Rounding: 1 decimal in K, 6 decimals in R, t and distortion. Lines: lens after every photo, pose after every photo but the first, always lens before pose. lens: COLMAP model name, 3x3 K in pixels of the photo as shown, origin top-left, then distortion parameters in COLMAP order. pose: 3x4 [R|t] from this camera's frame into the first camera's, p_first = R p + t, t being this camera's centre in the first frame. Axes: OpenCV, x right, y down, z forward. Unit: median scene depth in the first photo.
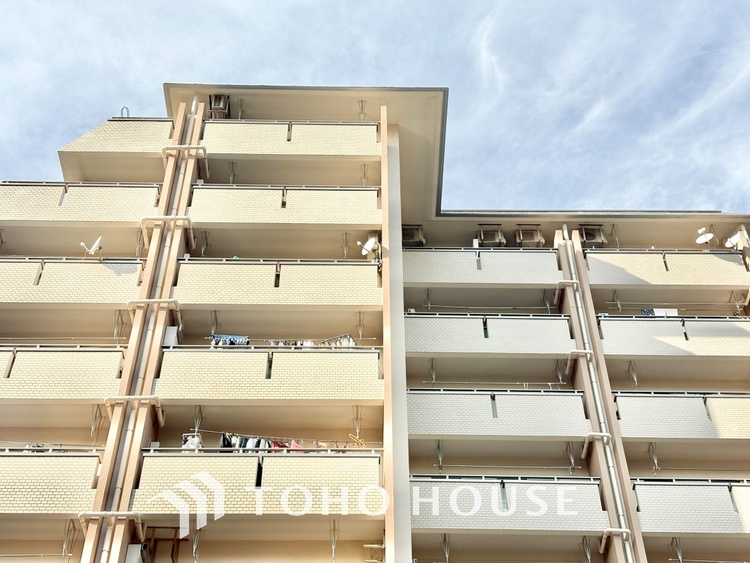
lens RADIAL K [[1127.5, 0, 373.9], [0, 1127.5, 286.5], [0, 0, 1]] dist [0.107808, 0.000000]
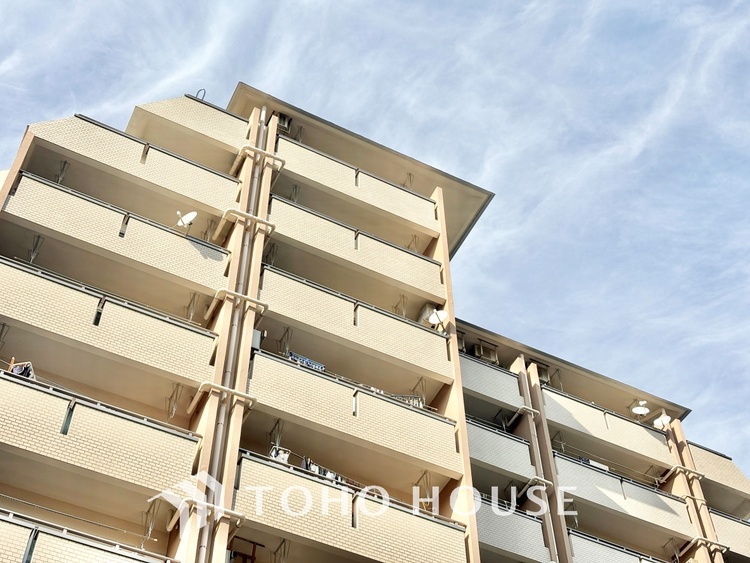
lens RADIAL K [[1127.5, 0, 384.7], [0, 1127.5, 281.2], [0, 0, 1]] dist [0.107808, 0.000000]
pose [[0.895643, 0.346380, 0.279006, -0.288776], [-0.318573, 0.937347, -0.141040, 0.077484], [-0.310378, 0.037438, 0.949876, 0.056714]]
